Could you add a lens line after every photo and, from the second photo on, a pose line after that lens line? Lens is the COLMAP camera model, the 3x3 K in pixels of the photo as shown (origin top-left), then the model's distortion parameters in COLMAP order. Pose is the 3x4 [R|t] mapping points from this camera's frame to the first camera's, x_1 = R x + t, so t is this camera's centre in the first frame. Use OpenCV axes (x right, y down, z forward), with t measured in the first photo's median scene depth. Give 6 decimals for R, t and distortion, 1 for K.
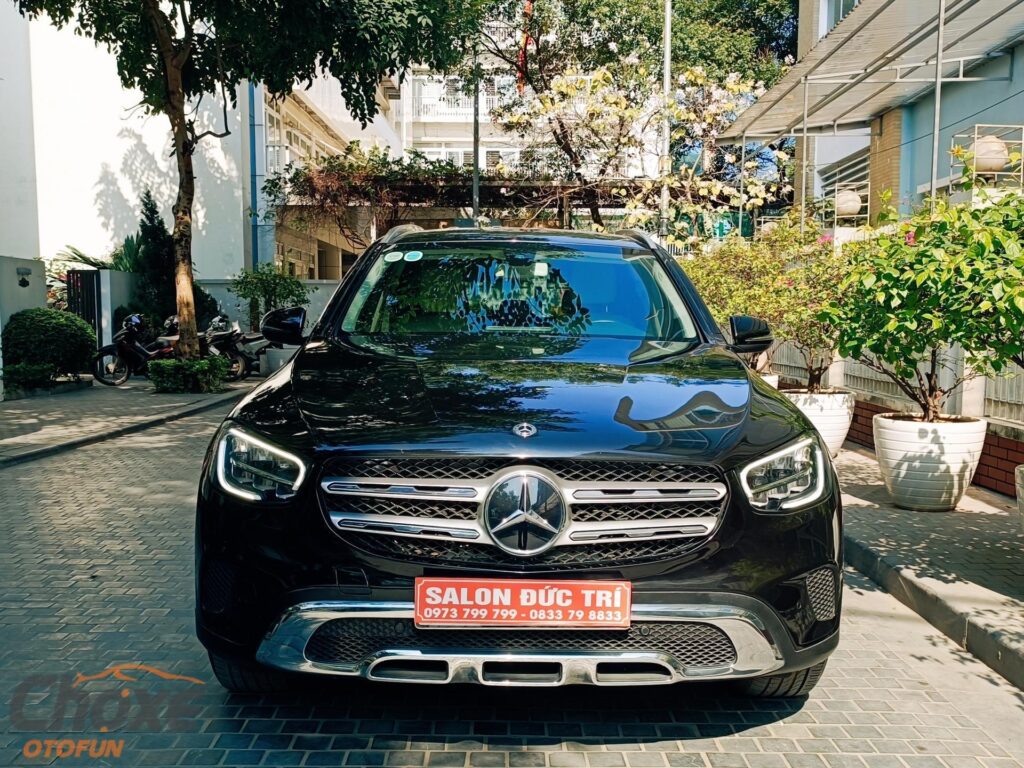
lens RADIAL K [[1029.1, 0, 512.0], [0, 1029.1, 384.0], [0, 0, 1]] dist [0.133179, -0.003014]
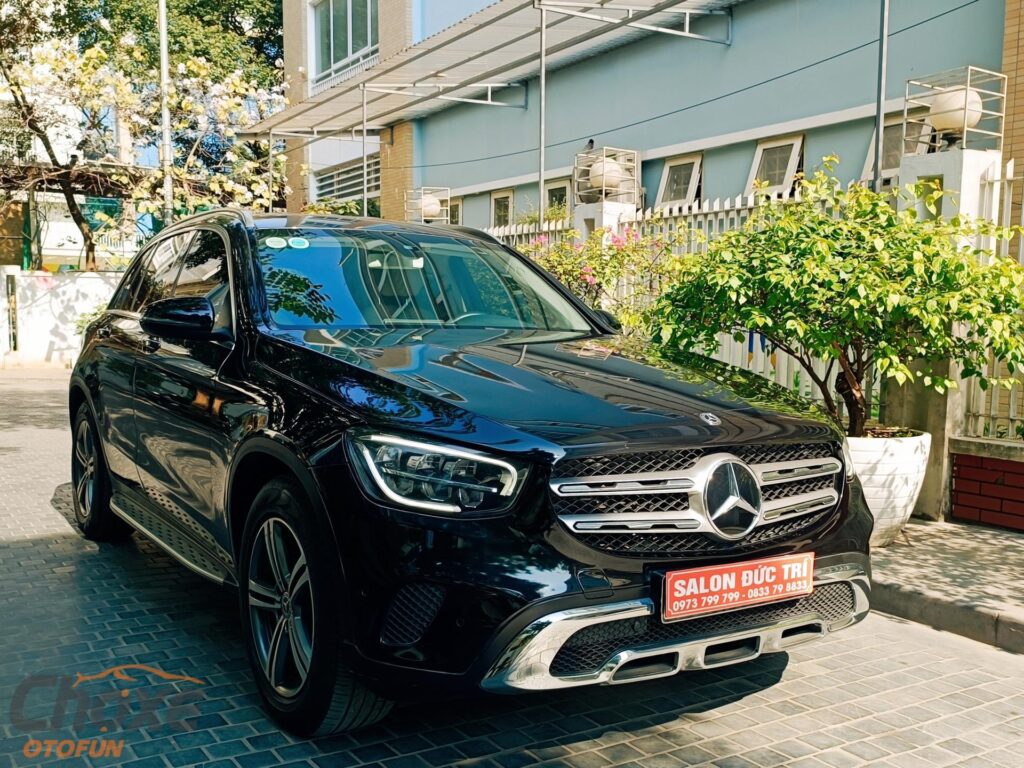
lens RADIAL K [[1112.9, 0, 512.0], [0, 1112.9, 384.0], [0, 0, 1]] dist [-0.204458, 0.011488]
pose [[0.857041, -0.028484, 0.514460, -0.733197], [0.033319, 0.999445, -0.000171, 0.005925], [-0.514169, 0.017288, 0.857515, 0.183924]]
